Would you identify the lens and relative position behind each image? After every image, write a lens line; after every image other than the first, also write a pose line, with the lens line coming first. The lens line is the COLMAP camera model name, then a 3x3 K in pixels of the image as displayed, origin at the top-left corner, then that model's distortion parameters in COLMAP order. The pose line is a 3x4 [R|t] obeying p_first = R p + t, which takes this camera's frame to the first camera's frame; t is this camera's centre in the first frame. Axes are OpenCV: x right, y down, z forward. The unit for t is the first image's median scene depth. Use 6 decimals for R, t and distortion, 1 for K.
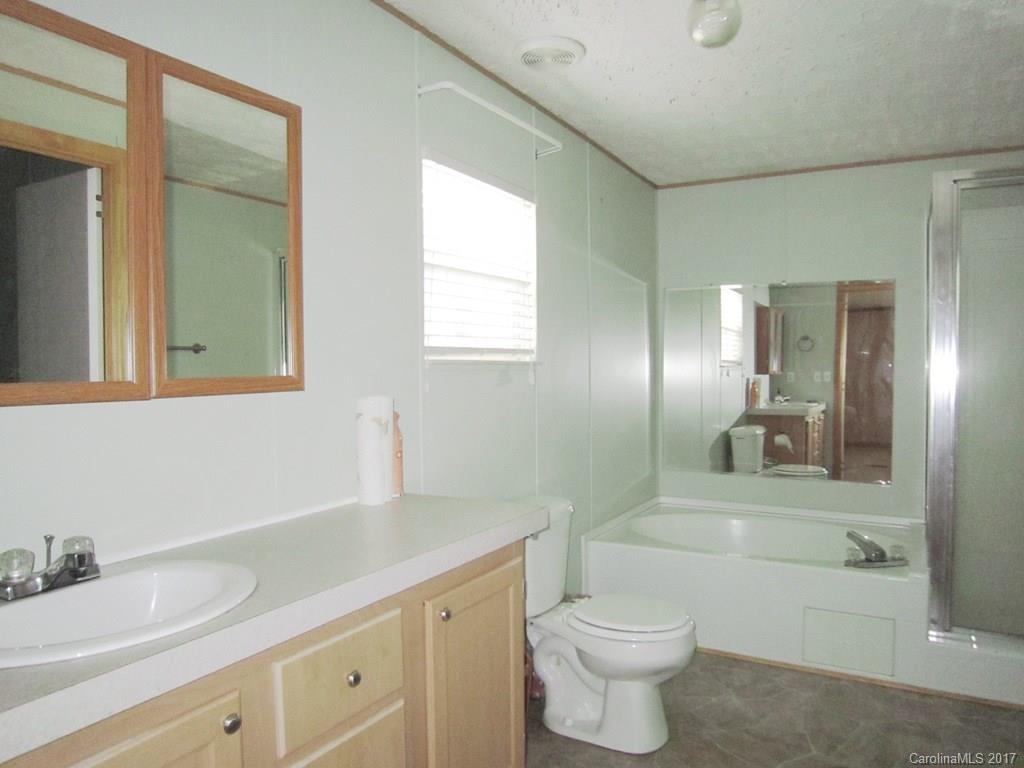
lens RADIAL K [[736.5, 0, 516.8], [0, 736.5, 382.4], [0, 0, 1]] dist [-0.051601, 0.018954]
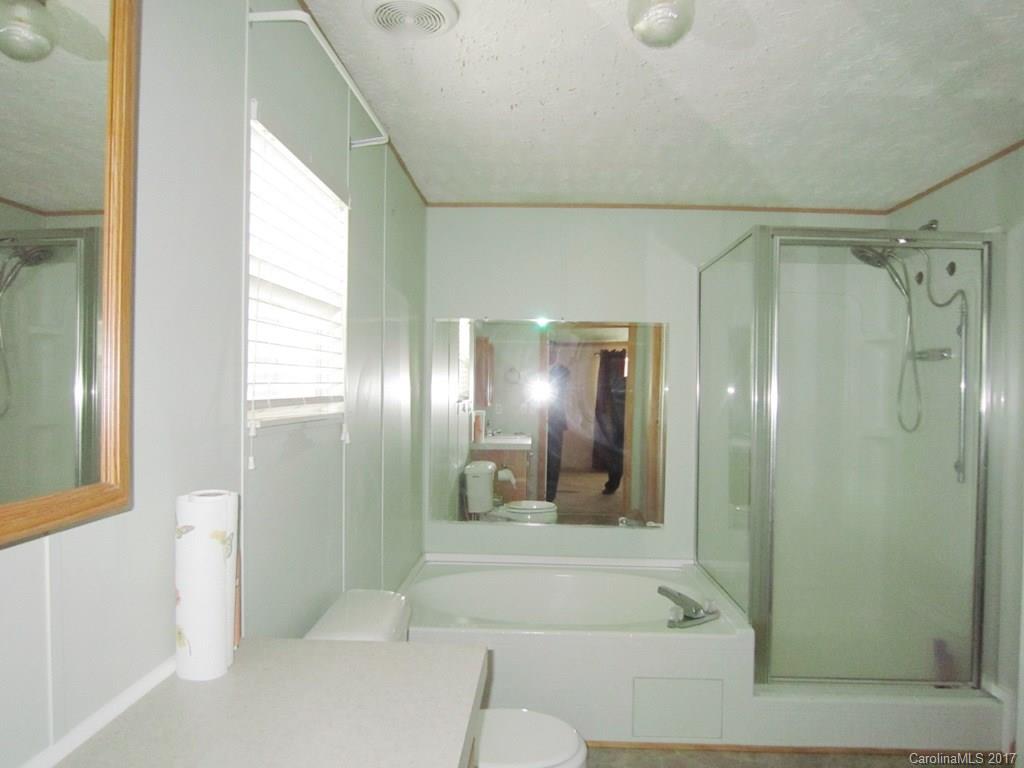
lens RADIAL K [[736.5, 0, 516.8], [0, 736.5, 382.4], [0, 0, 1]] dist [-0.051601, 0.018954]
pose [[0.890911, 0.017727, 0.453833, -0.162699], [-0.005323, 0.999577, -0.028594, -0.037570], [-0.454147, 0.023059, 0.890628, 0.239032]]
